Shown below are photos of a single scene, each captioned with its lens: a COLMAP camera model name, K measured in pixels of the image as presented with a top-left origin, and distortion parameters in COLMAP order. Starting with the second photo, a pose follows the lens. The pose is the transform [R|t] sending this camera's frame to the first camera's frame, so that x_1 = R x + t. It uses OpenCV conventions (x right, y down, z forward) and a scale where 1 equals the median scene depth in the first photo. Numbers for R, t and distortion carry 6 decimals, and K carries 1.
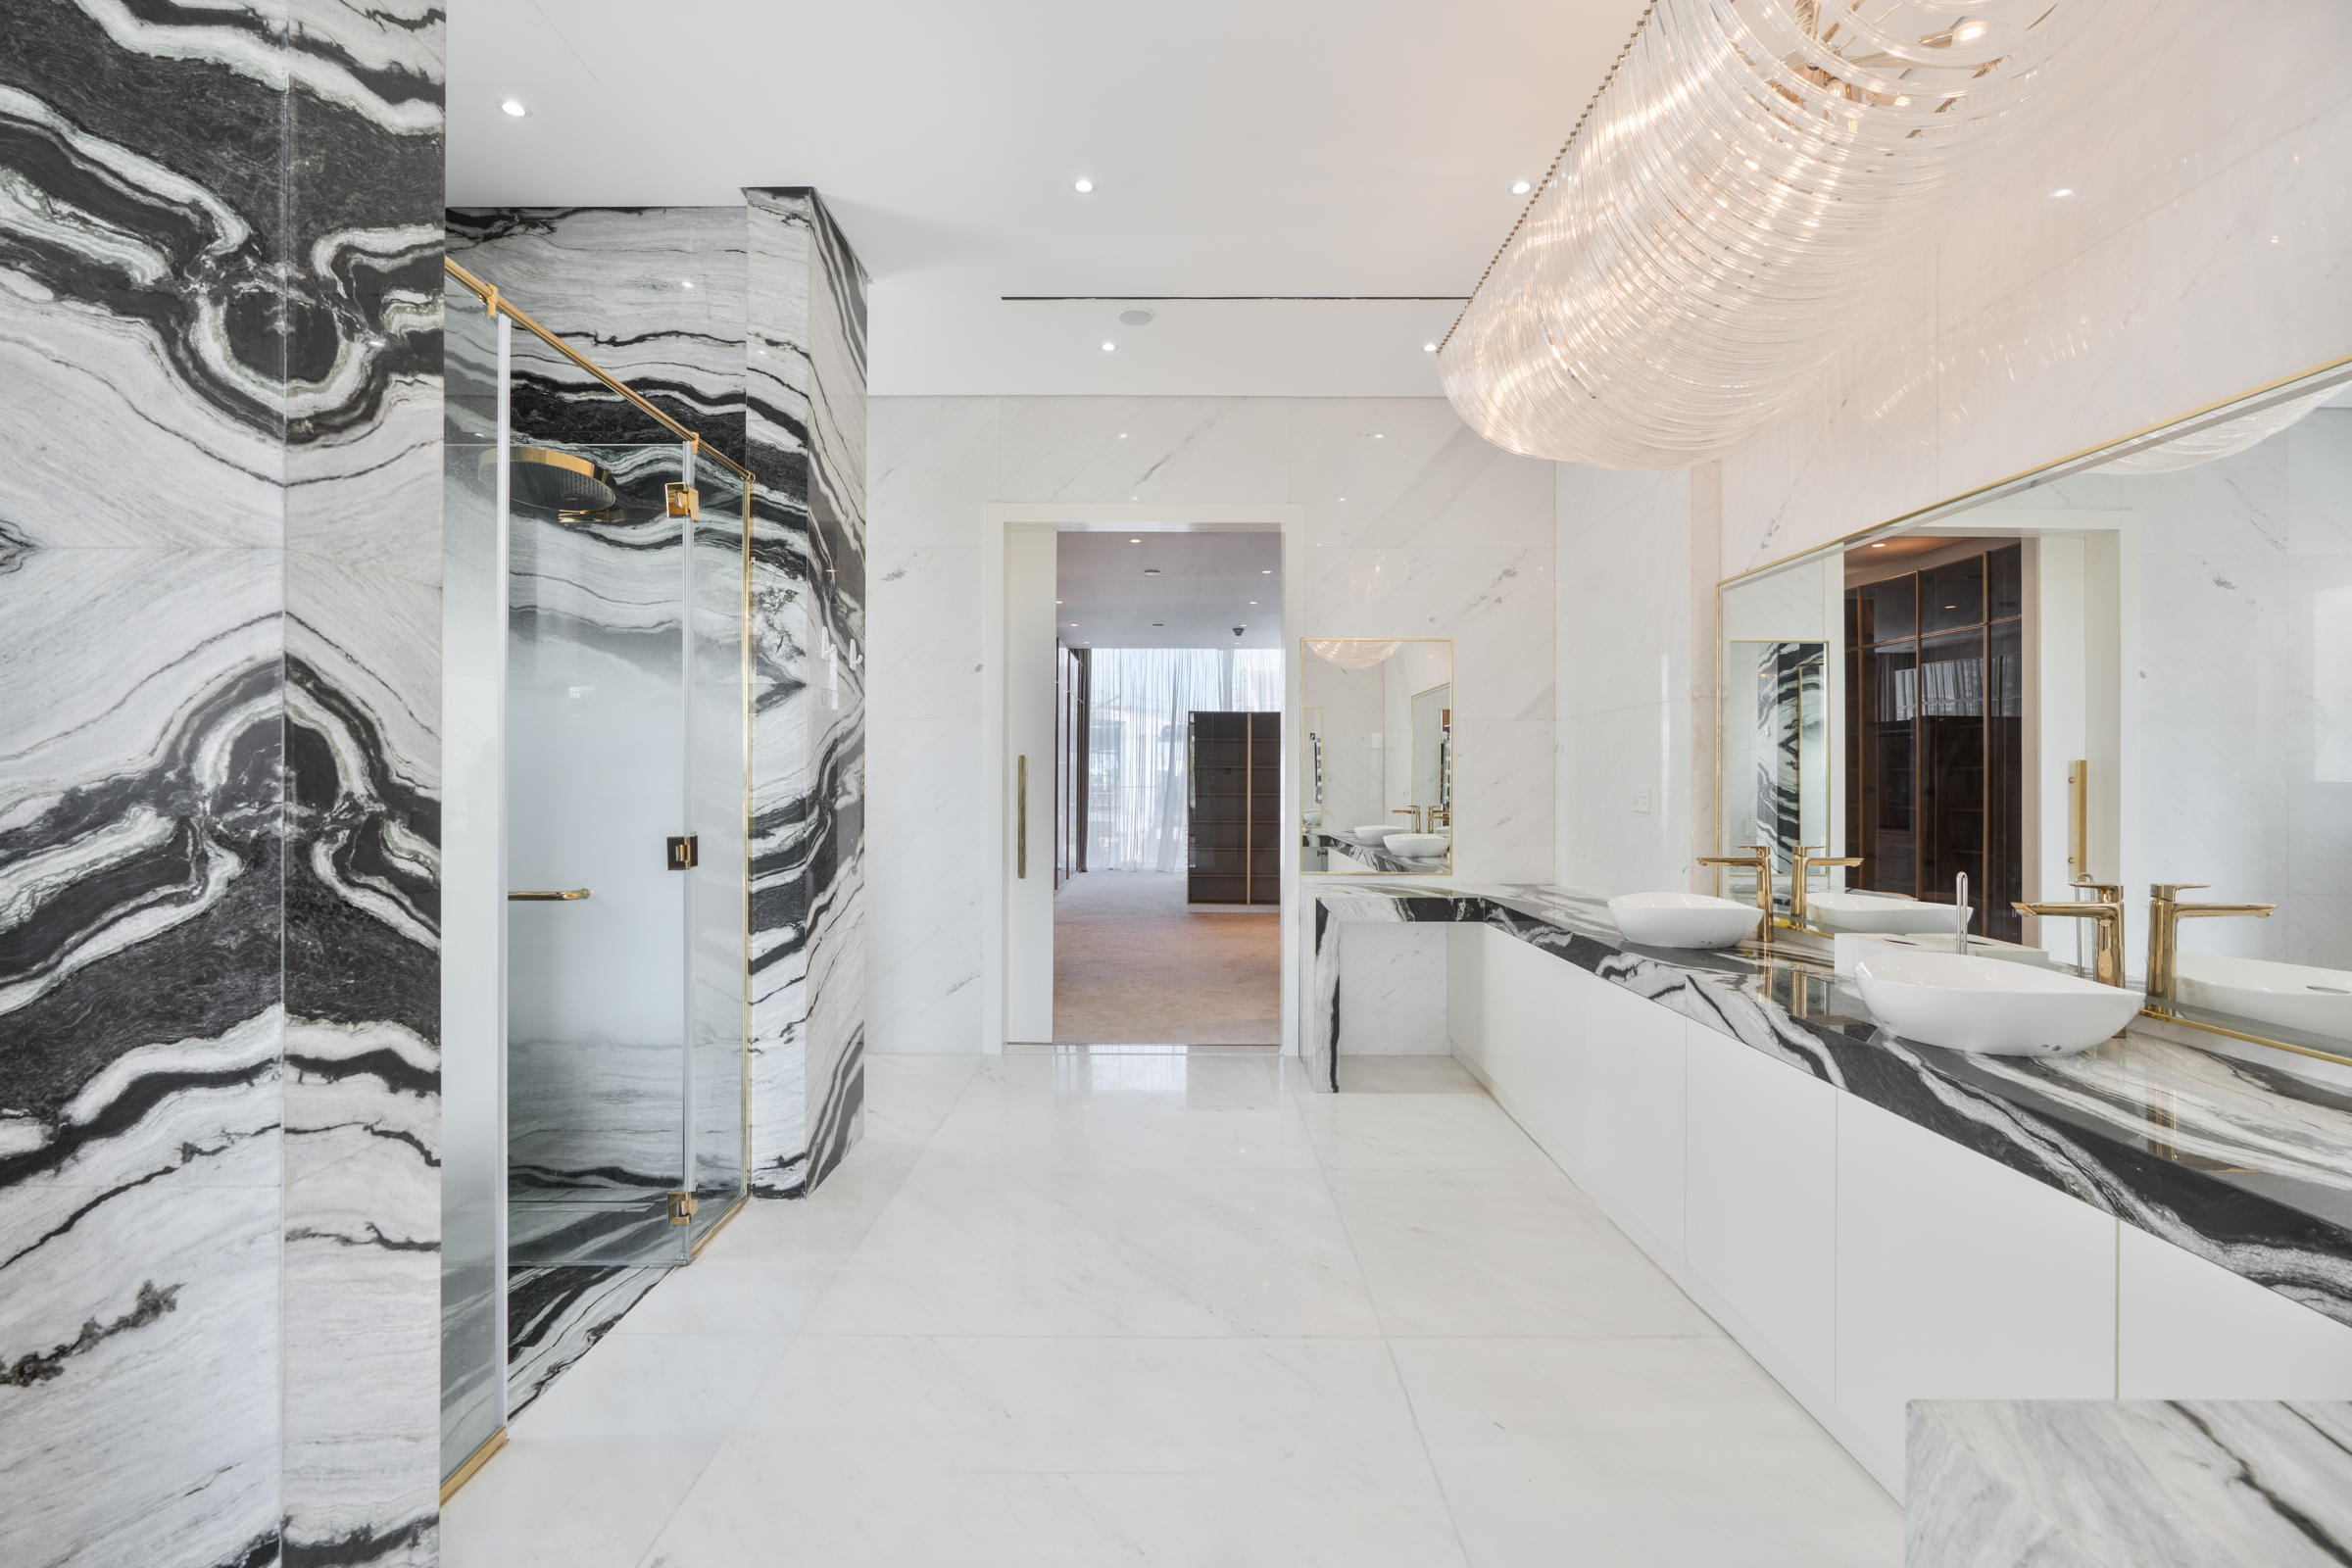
lens RADIAL K [[1084.8, 0, 1175.9], [0, 1084.8, 781.4], [0, 0, 1]] dist [-0.001994, -0.000312]
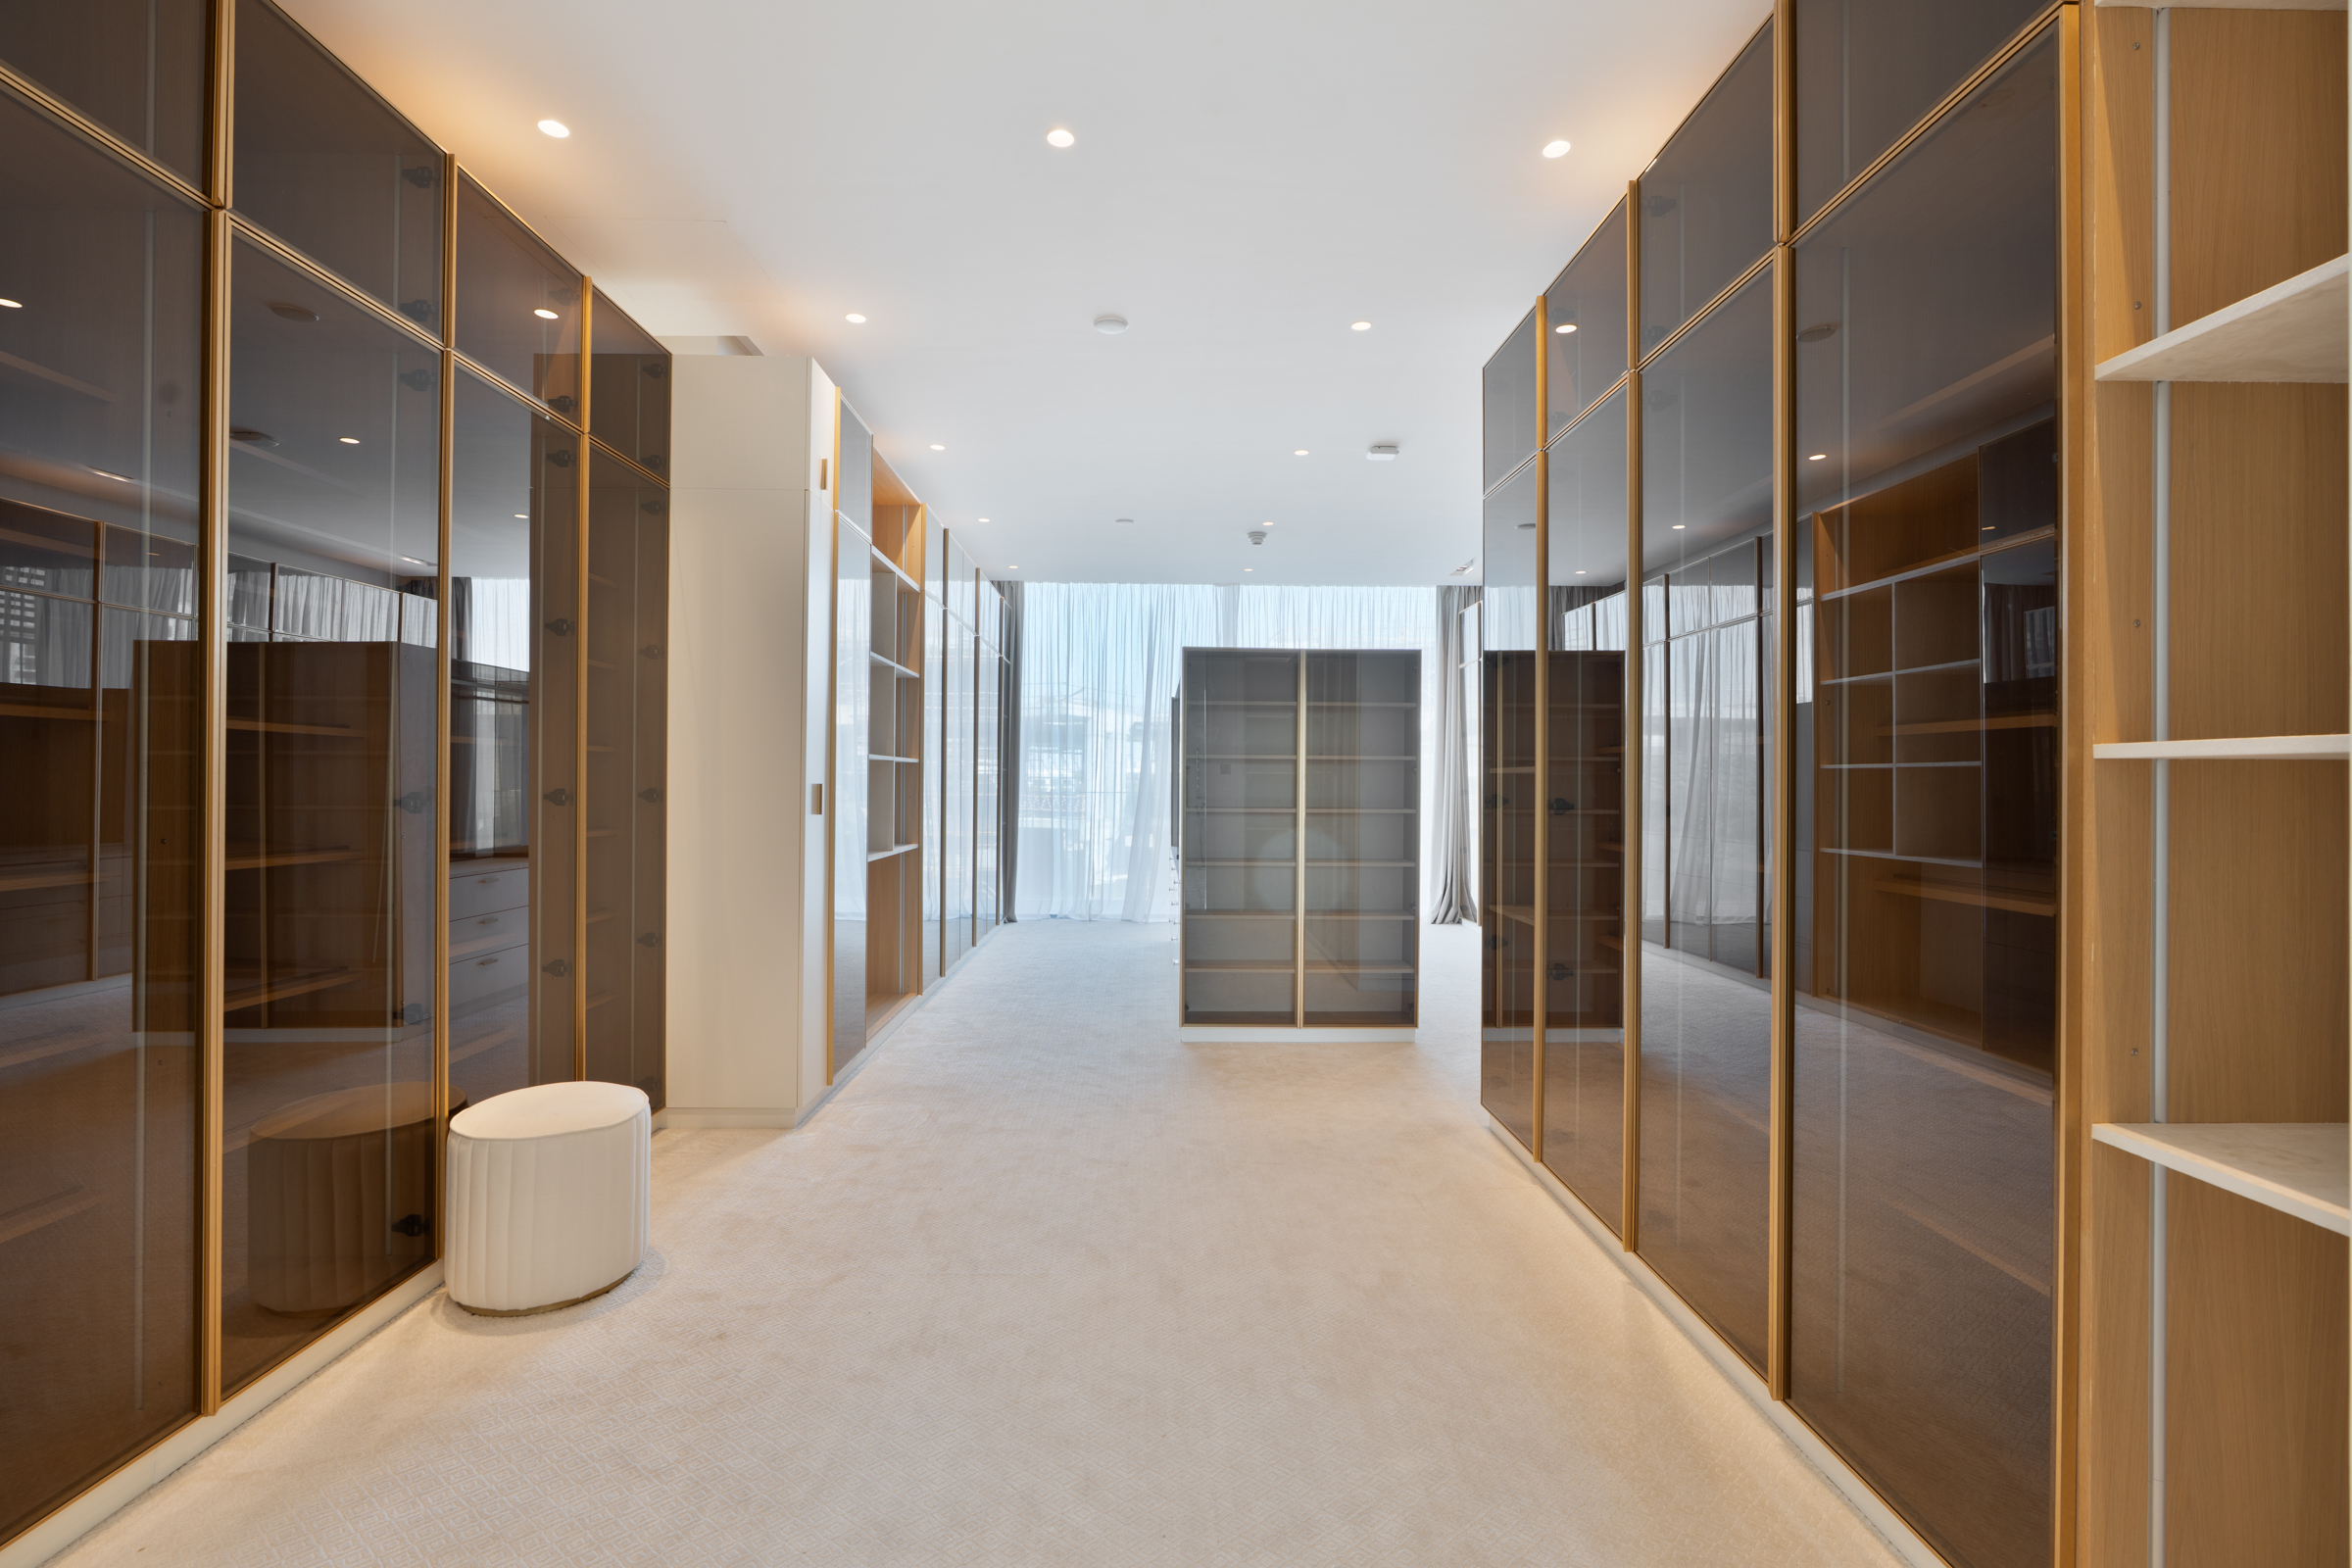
lens RADIAL K [[1084.8, 0, 1177.0], [0, 1084.8, 780.1], [0, 0, 1]] dist [-0.001994, -0.000312]
pose [[0.999605, 0.001885, 0.028036, -0.003470], [-0.001837, 0.999997, -0.001730, -0.000661], [-0.028039, 0.001678, 0.999605, 0.342841]]
